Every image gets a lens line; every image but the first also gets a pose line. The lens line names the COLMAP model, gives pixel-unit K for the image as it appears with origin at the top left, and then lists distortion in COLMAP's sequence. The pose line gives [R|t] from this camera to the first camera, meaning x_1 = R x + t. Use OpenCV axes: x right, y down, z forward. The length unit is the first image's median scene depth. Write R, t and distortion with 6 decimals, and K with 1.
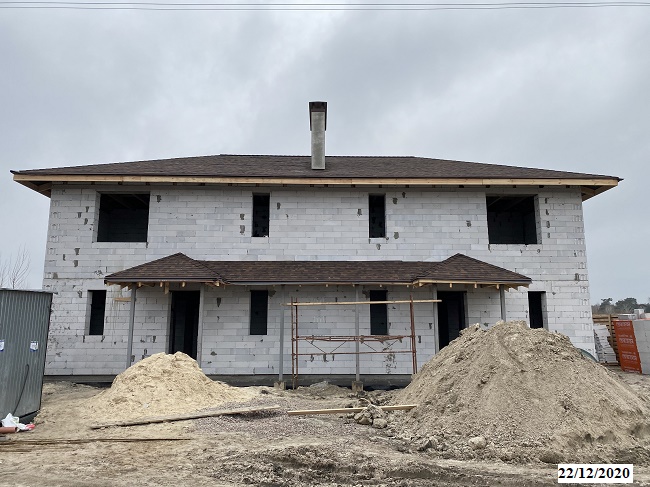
lens RADIAL K [[485.6, 0, 325.0], [0, 485.6, 243.5], [0, 0, 1]] dist [0.069910, -0.081615]
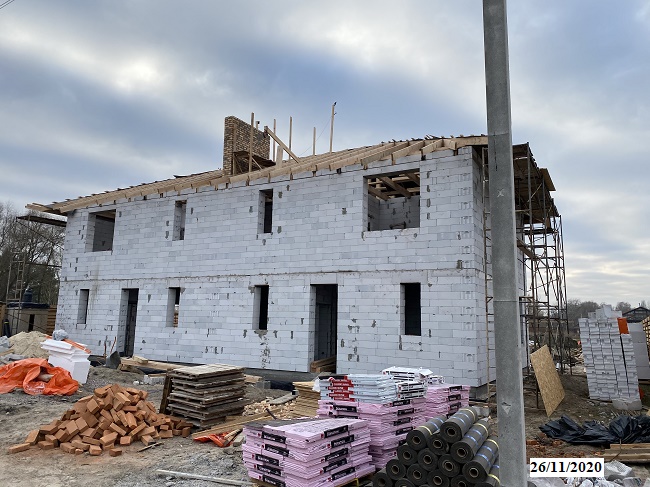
lens RADIAL K [[485.6, 0, 325.0], [0, 485.6, 243.5], [0, 0, 1]] dist [0.069910, -0.081615]
pose [[0.863082, -0.060954, -0.501372, 0.724321], [0.064254, 0.997876, -0.010708, 0.028102], [0.500960, -0.022973, 0.865165, 0.192853]]
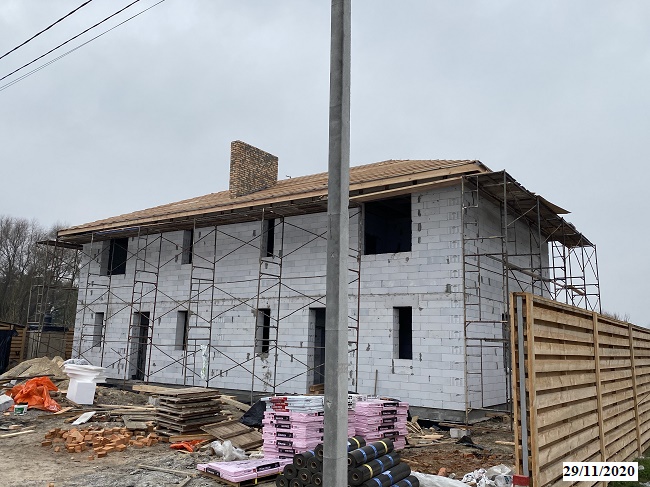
lens RADIAL K [[553.3, 0, 321.3], [0, 553.3, 237.4], [0, 0, 1]] dist [0.052988, -0.008643]
pose [[0.808576, -0.090702, -0.581359, 0.882922], [0.075733, 0.995872, -0.050041, 0.014011], [0.583498, -0.003566, 0.812107, 0.127362]]
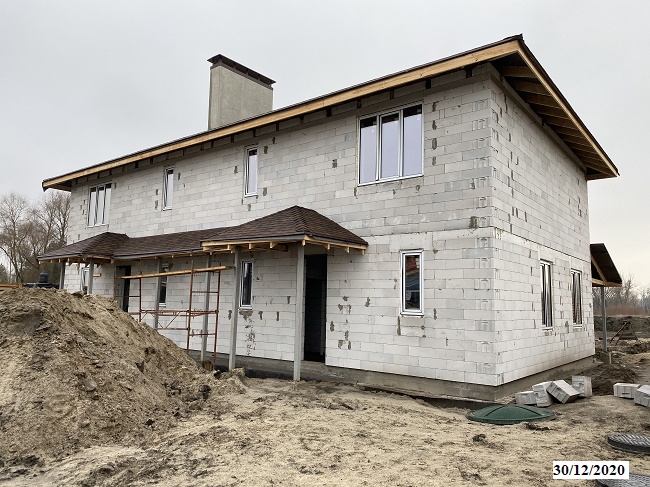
lens RADIAL K [[485.6, 0, 325.0], [0, 485.6, 243.5], [0, 0, 1]] dist [0.069910, -0.081615]
pose [[0.778237, -0.060800, -0.625020, 0.742014], [0.087888, 0.996051, 0.012540, 0.070360], [0.621790, -0.064691, 0.780508, 0.414466]]
